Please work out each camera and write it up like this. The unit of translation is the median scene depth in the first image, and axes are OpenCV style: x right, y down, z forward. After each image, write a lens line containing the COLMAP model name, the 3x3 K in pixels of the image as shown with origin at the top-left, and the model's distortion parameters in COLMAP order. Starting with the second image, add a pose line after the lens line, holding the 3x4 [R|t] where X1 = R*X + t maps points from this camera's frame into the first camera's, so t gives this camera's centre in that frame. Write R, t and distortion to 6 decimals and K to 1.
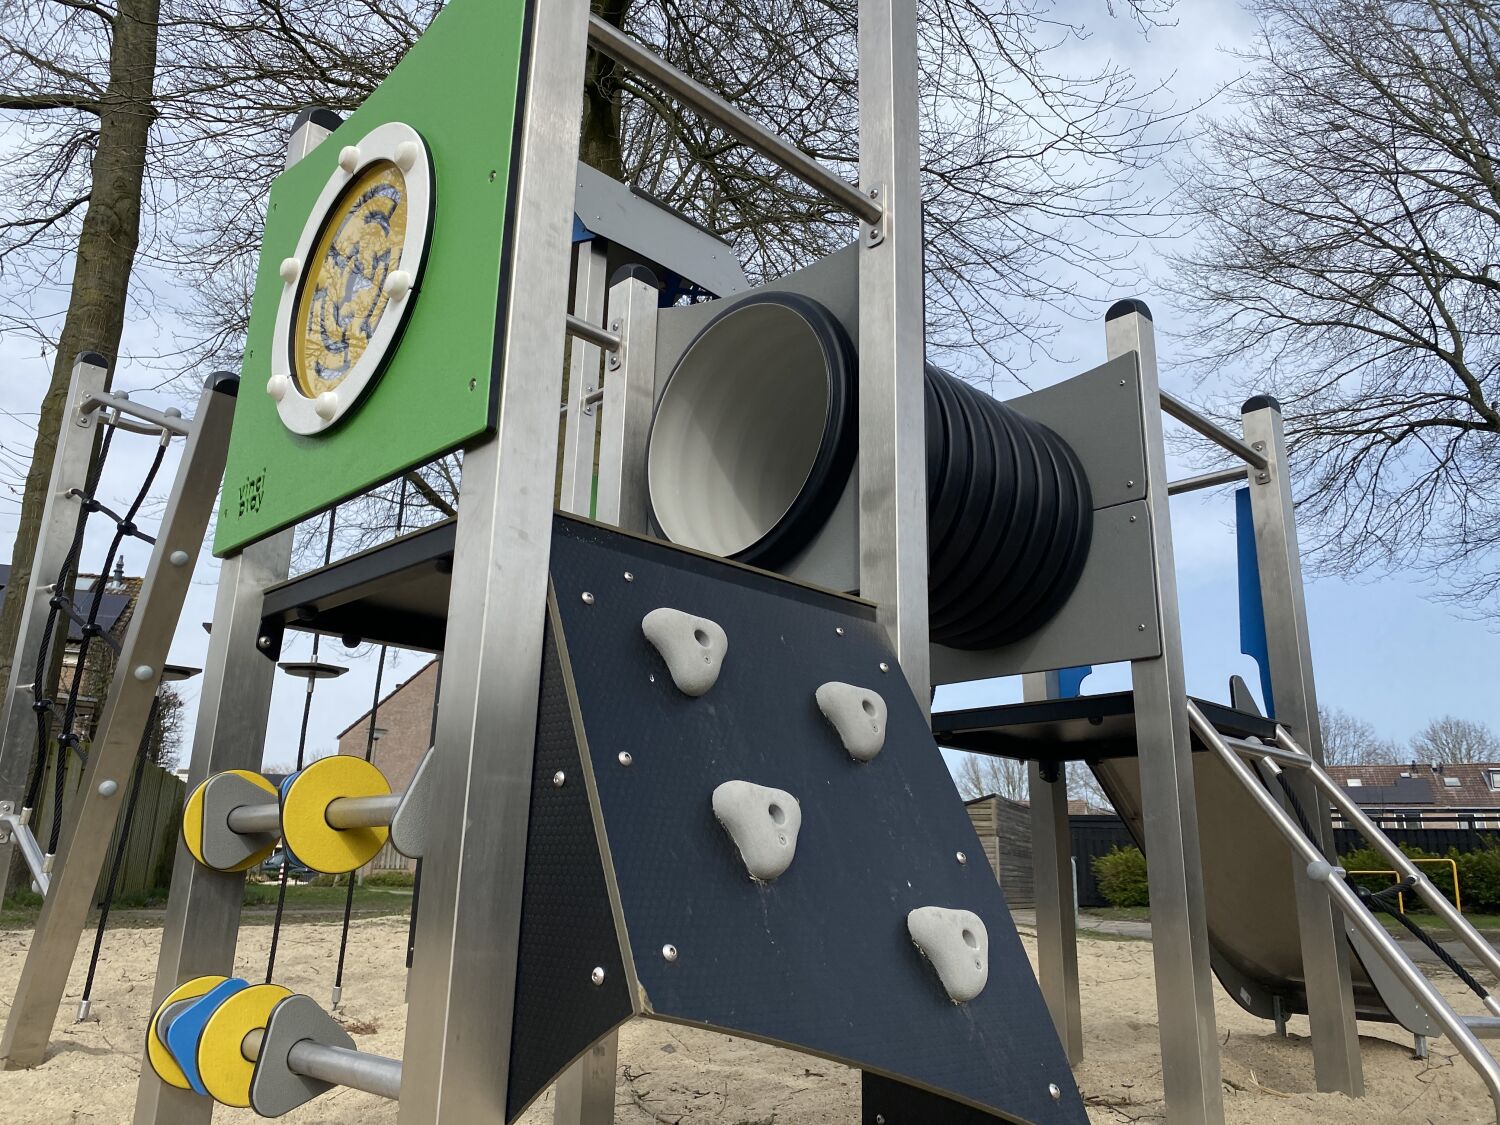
lens RADIAL K [[1155.6, 0, 746.9], [0, 1155.6, 563.0], [0, 0, 1]] dist [0.022611, -0.035938]
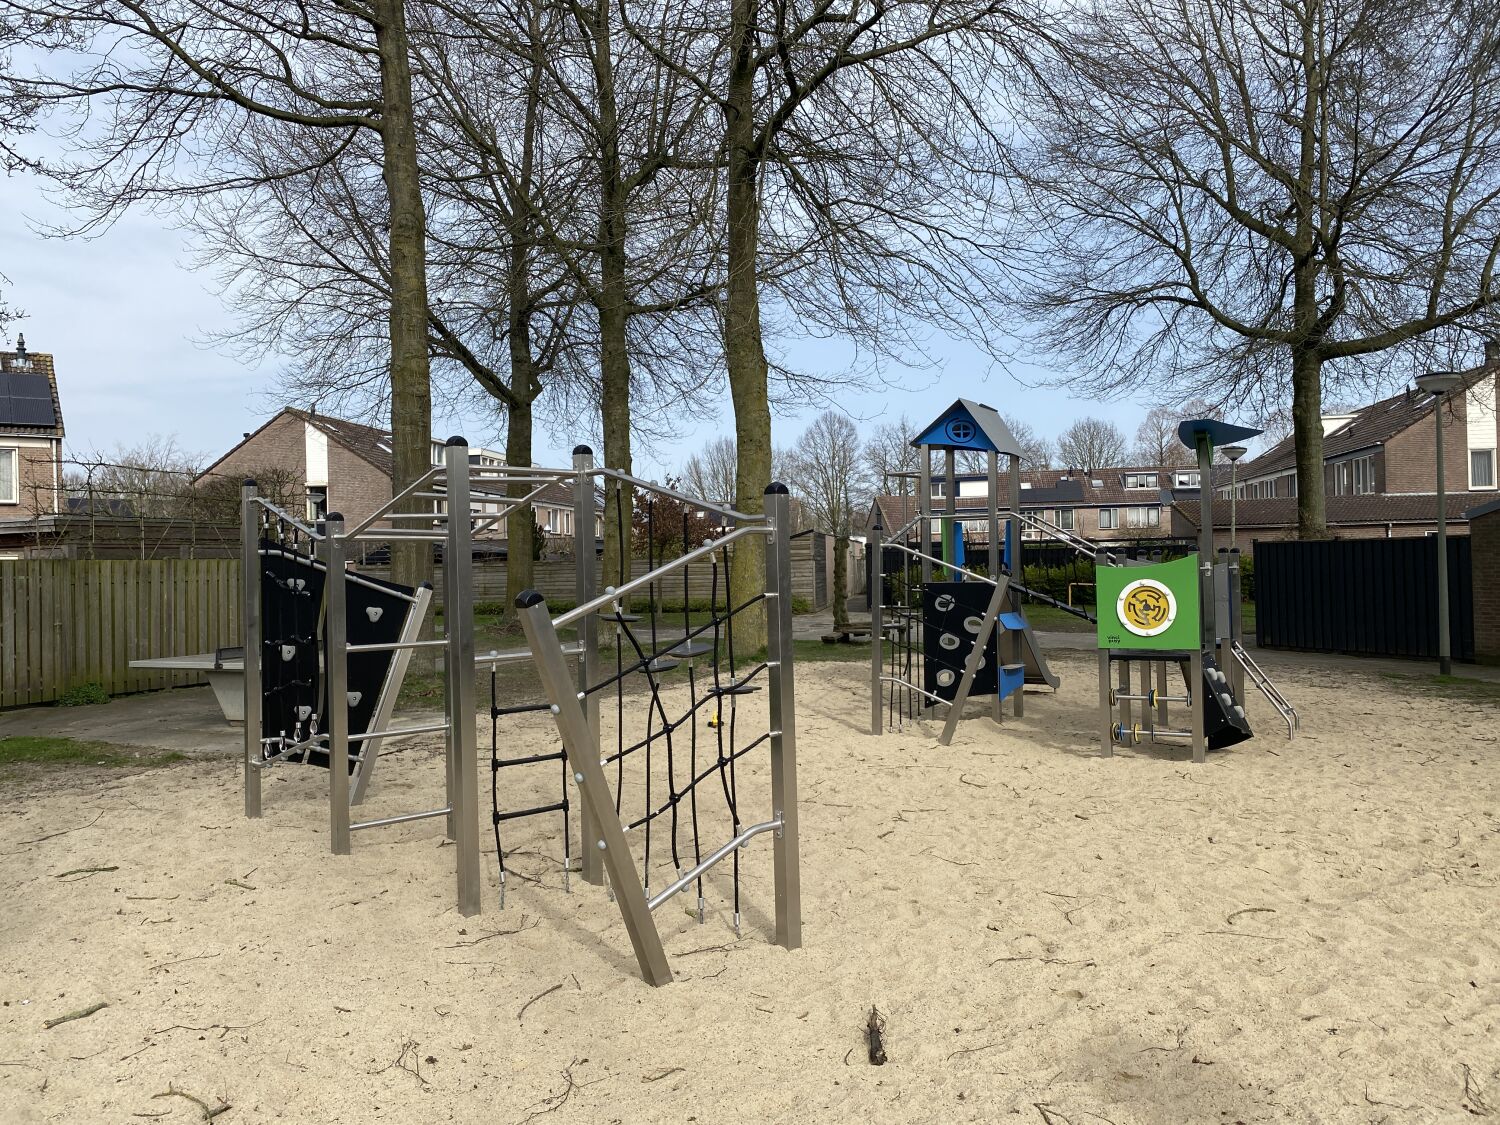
lens RADIAL K [[1155.6, 0, 753.0], [0, 1155.6, 561.8], [0, 0, 1]] dist [0.022611, -0.035938]
pose [[0.963826, -0.041081, 0.263346, -0.190402], [-0.029247, 0.965783, 0.257699, -0.095407], [-0.264922, -0.256079, 0.929645, -0.192223]]
